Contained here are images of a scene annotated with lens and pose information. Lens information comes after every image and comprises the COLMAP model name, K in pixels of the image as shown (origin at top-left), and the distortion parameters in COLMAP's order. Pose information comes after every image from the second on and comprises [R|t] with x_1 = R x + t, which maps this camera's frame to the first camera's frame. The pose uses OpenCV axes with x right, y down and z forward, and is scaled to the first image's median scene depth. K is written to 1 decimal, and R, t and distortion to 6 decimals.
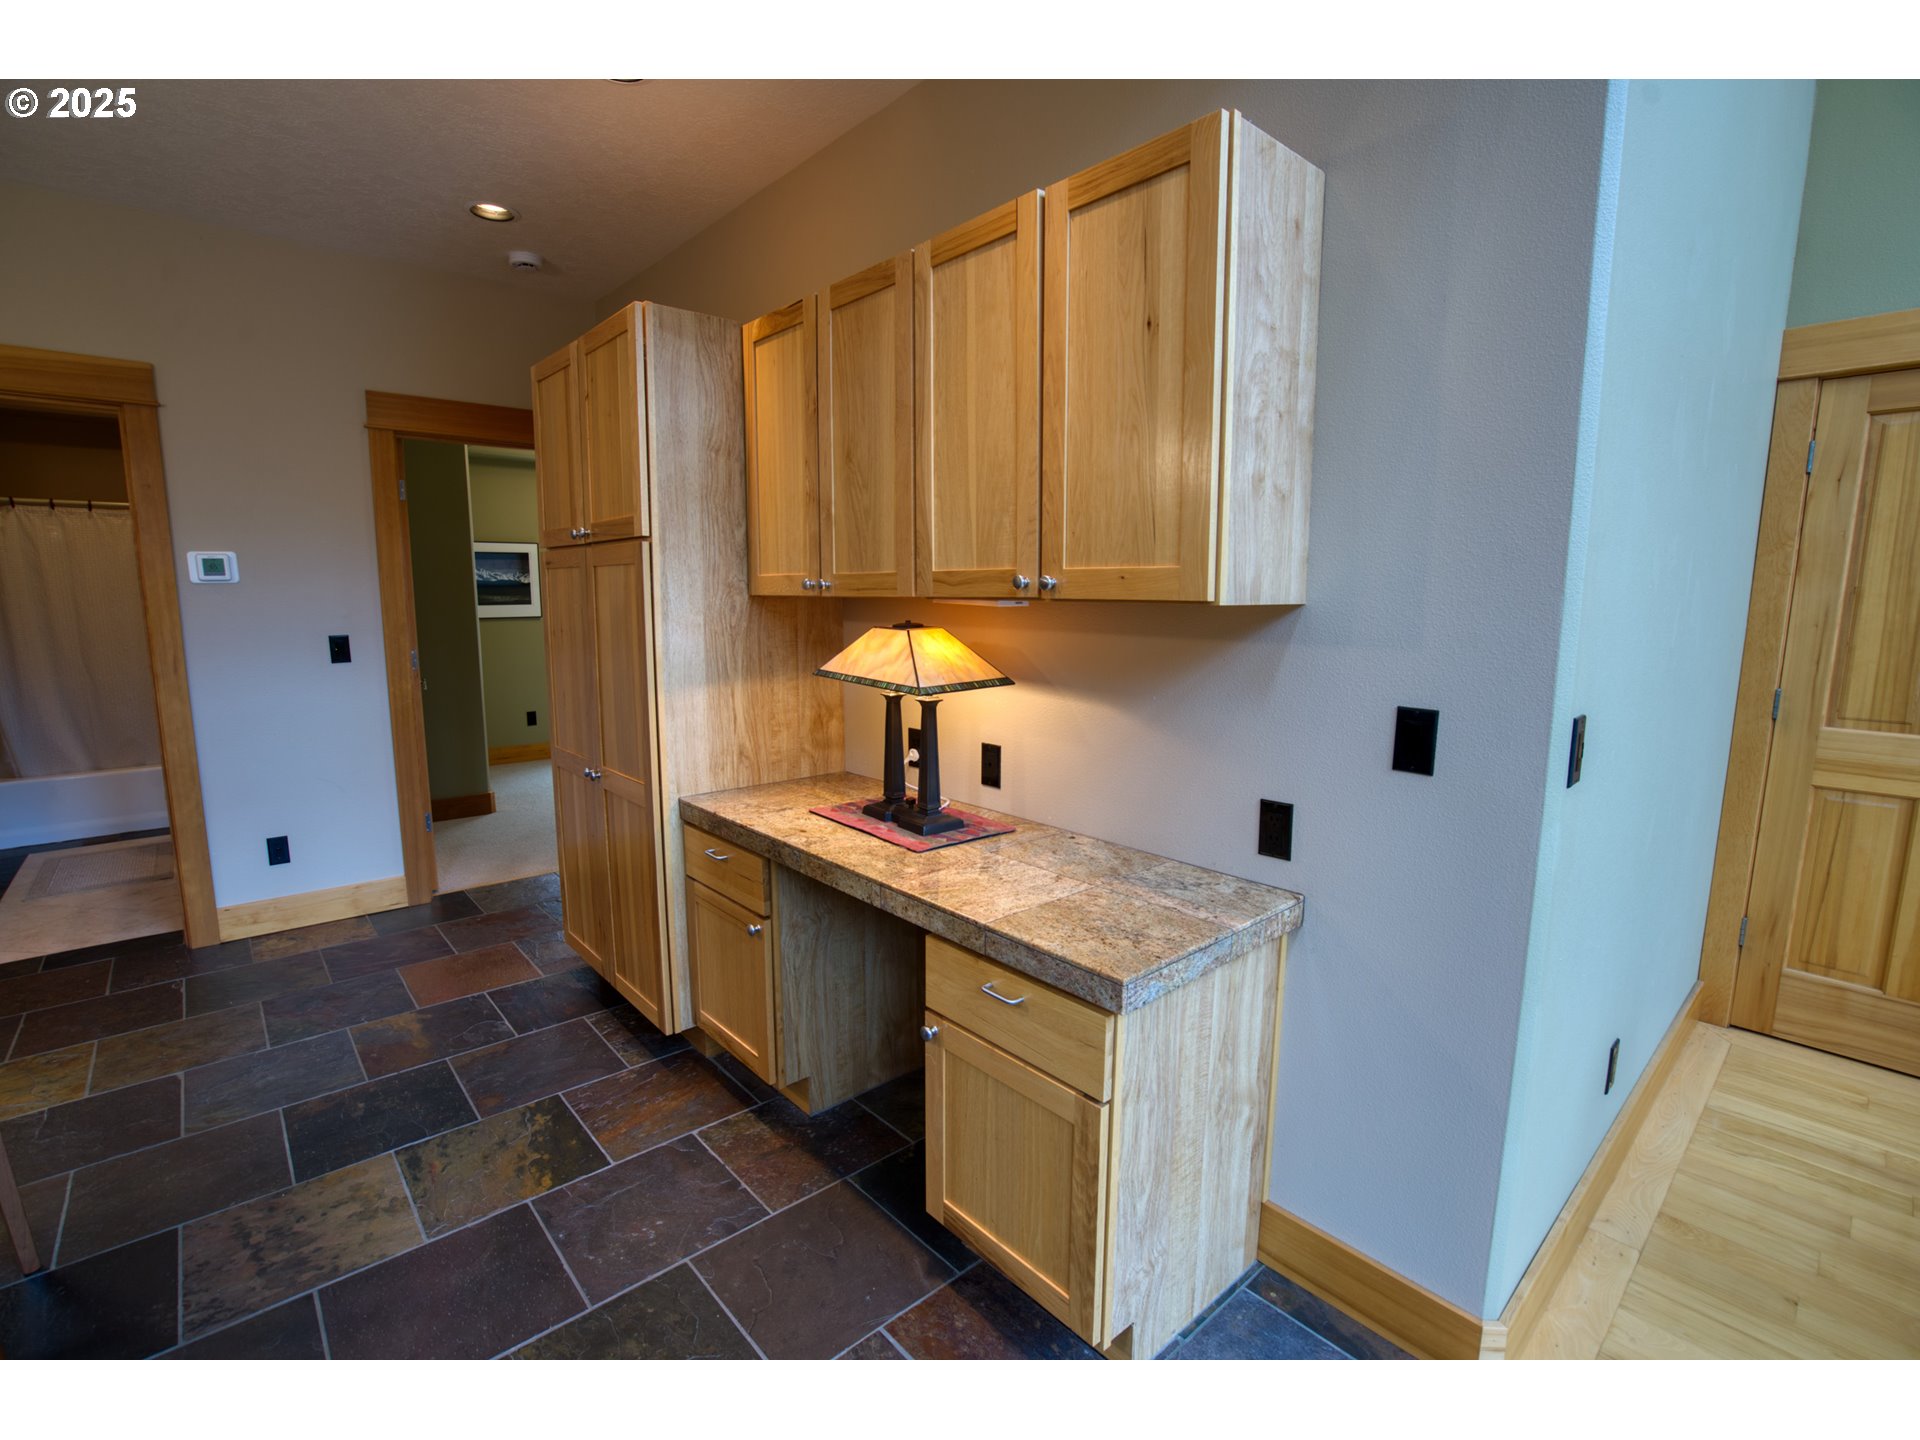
lens RADIAL K [[883.7, 0, 939.3], [0, 883.7, 719.6], [0, 0, 1]] dist [-0.054831, 0.019387]
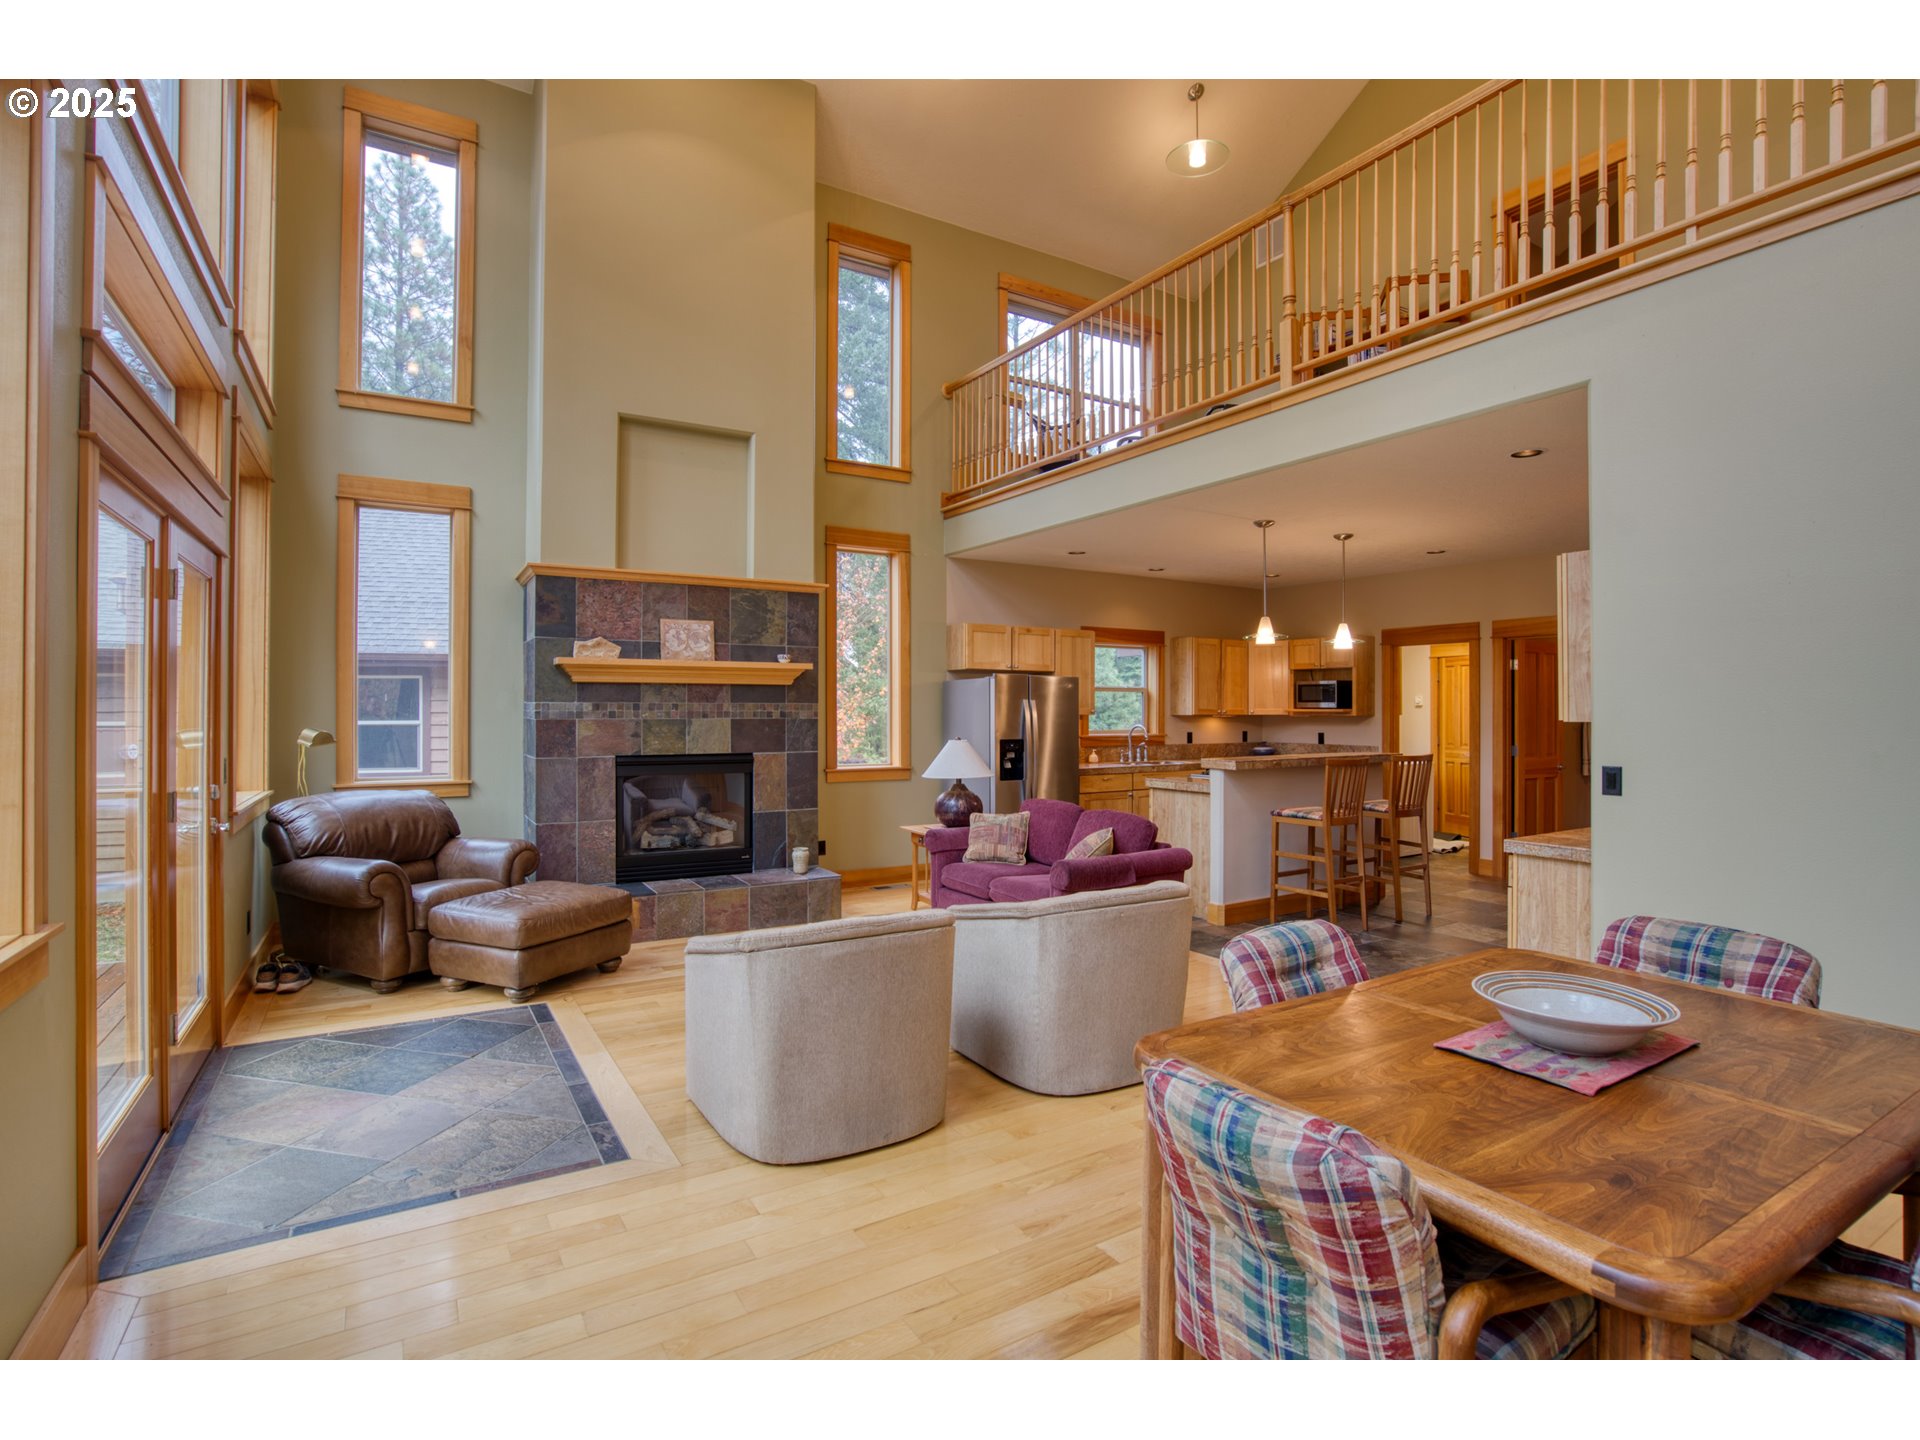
lens RADIAL K [[942.5, 0, 966.1], [0, 942.5, 706.2], [0, 0, 1]] dist [-0.055963, 0.023003]
pose [[-0.171711, -0.011901, -0.985075, 2.587817], [-0.145979, 0.989196, 0.013495, 0.042306], [0.974272, 0.146117, -0.171593, -0.250558]]
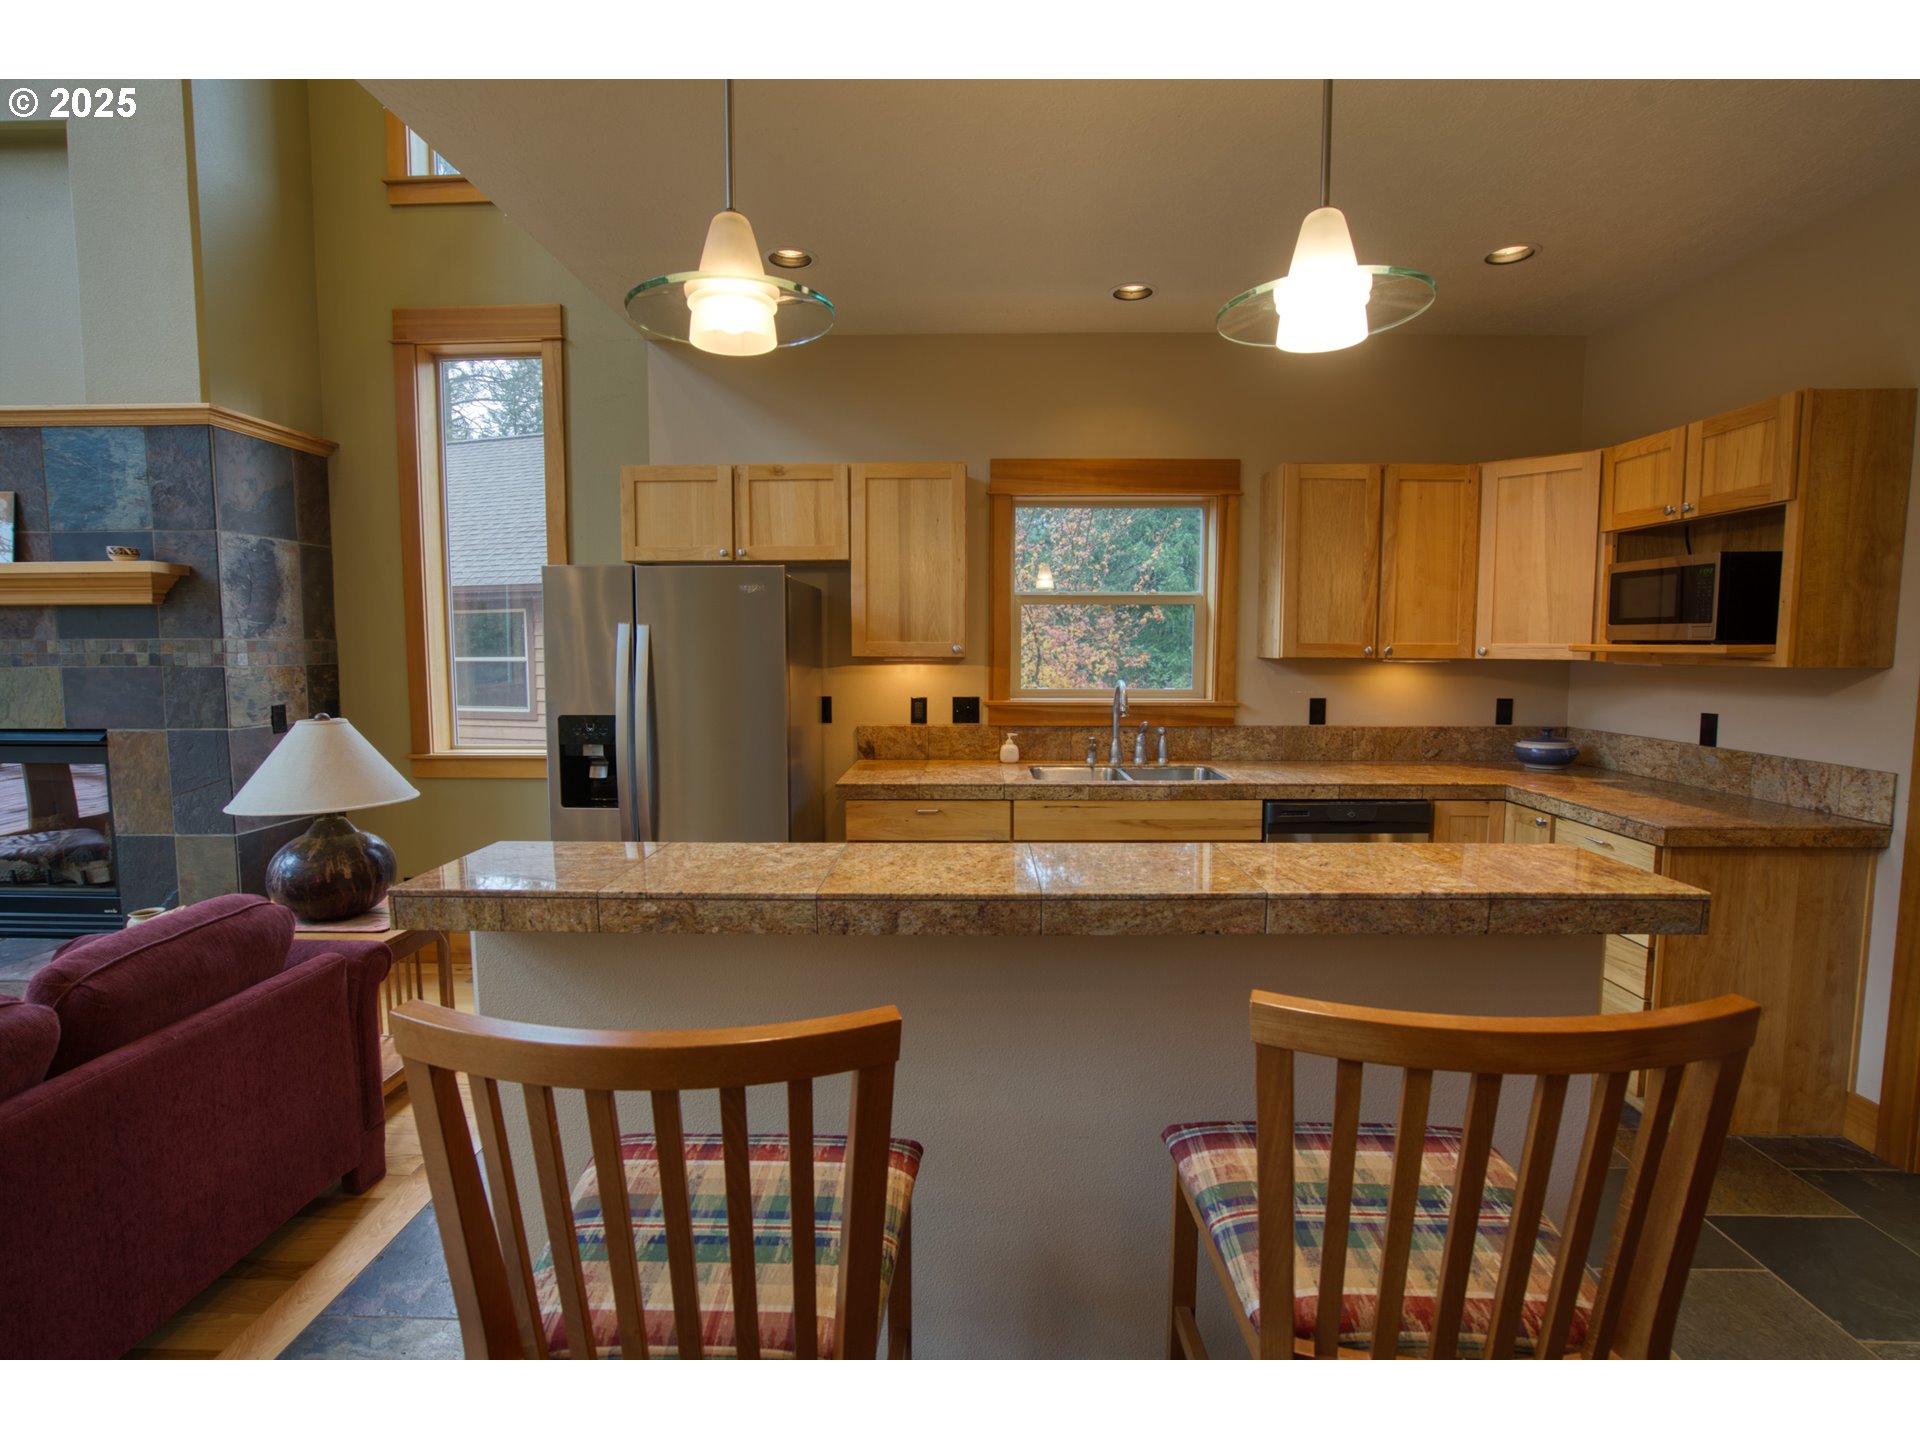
lens RADIAL K [[942.5, 0, 974.2], [0, 942.5, 721.3], [0, 0, 1]] dist [-0.055963, 0.023003]
pose [[-0.682870, 0.057913, -0.728241, -0.432576], [-0.109720, 0.977415, 0.180613, -0.165168], [0.722254, 0.203237, -0.661093, 0.884604]]
